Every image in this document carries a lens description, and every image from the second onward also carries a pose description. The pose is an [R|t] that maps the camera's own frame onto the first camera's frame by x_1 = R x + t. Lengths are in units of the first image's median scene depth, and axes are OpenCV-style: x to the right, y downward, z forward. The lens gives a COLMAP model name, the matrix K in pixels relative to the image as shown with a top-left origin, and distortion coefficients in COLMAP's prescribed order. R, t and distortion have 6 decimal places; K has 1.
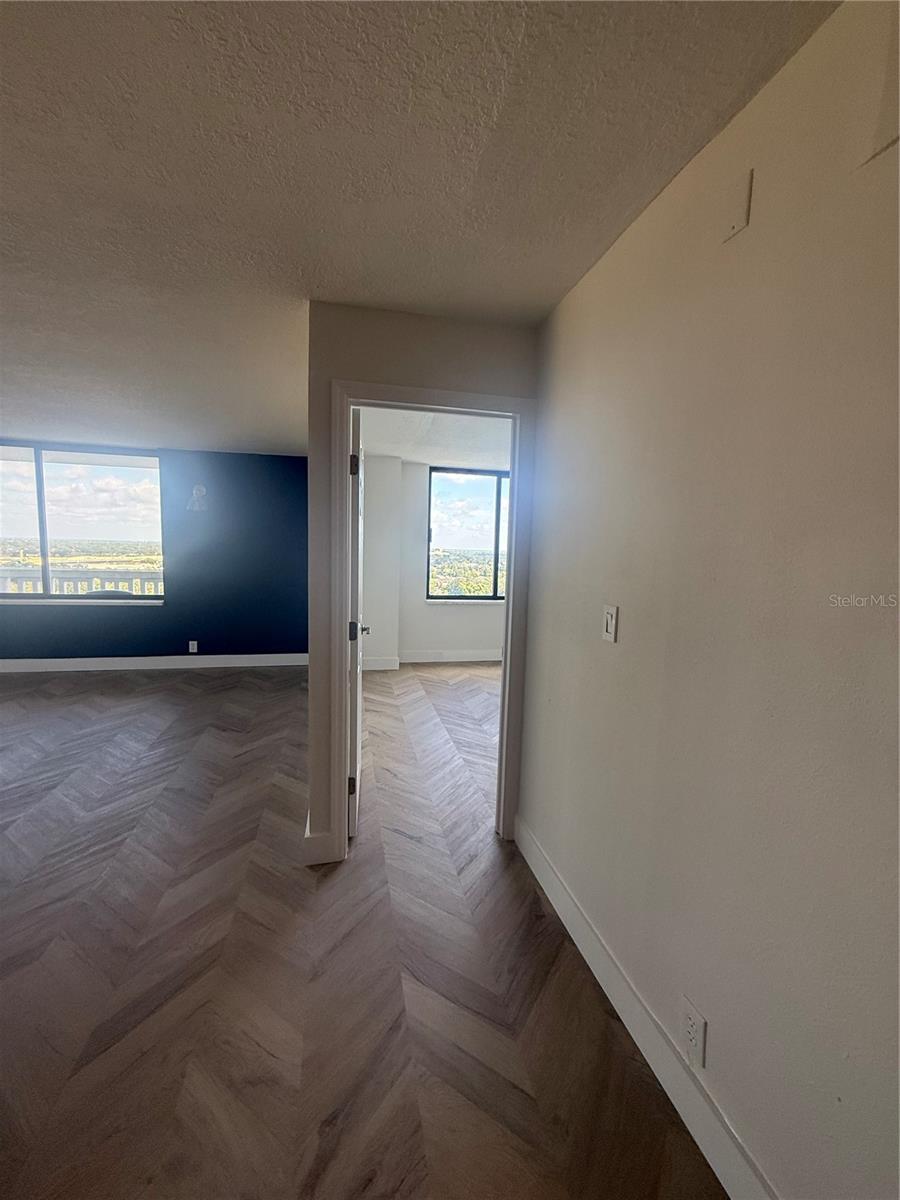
lens RADIAL K [[476.3, 0, 450.0], [0, 476.3, 600.0], [0, 0, 1]] dist [0.000464, 0.000037]
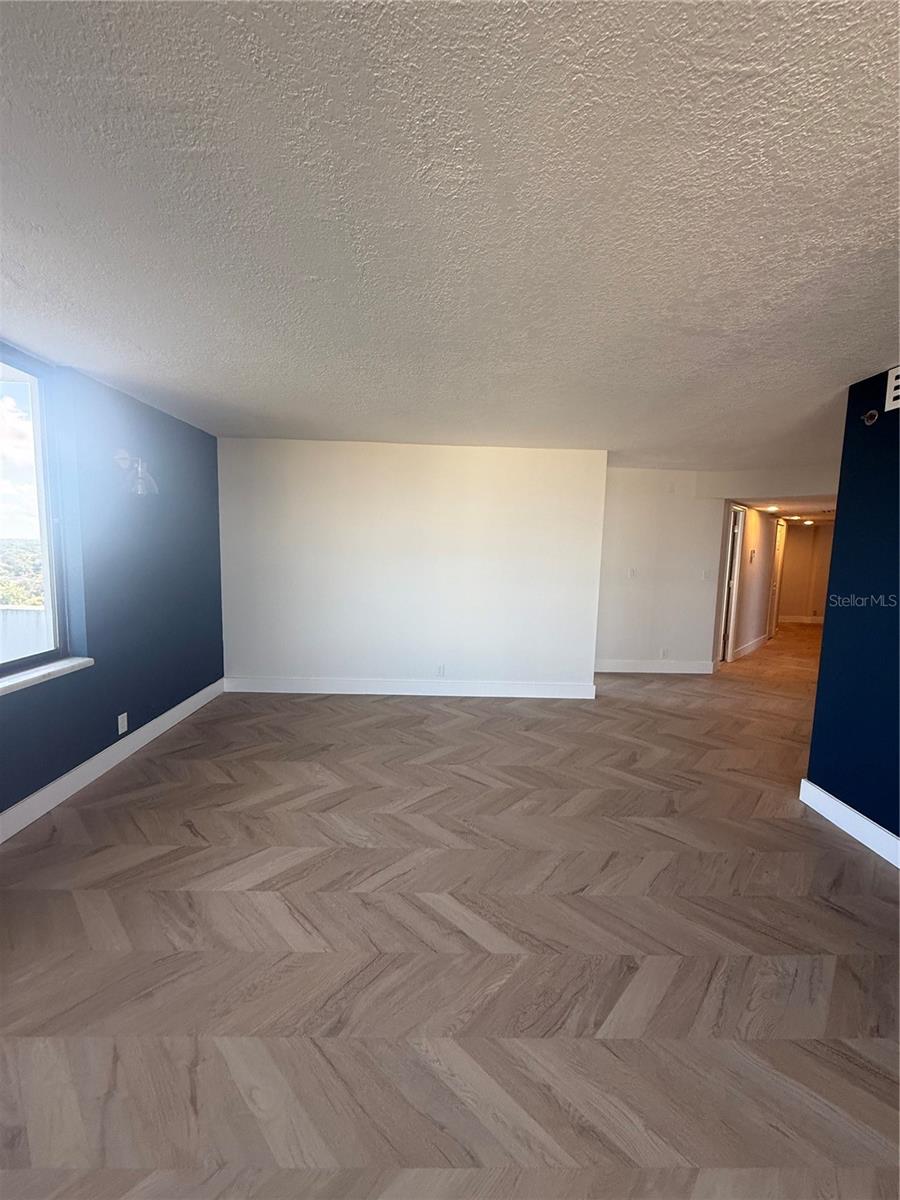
lens RADIAL K [[476.3, 0, 450.0], [0, 476.3, 600.0], [0, 0, 1]] dist [0.000464, 0.000037]
pose [[0.191791, -0.132428, 0.972460, -1.232775], [0.088704, 0.989138, 0.117204, -0.104748], [-0.977419, 0.063783, 0.201455, 0.577778]]
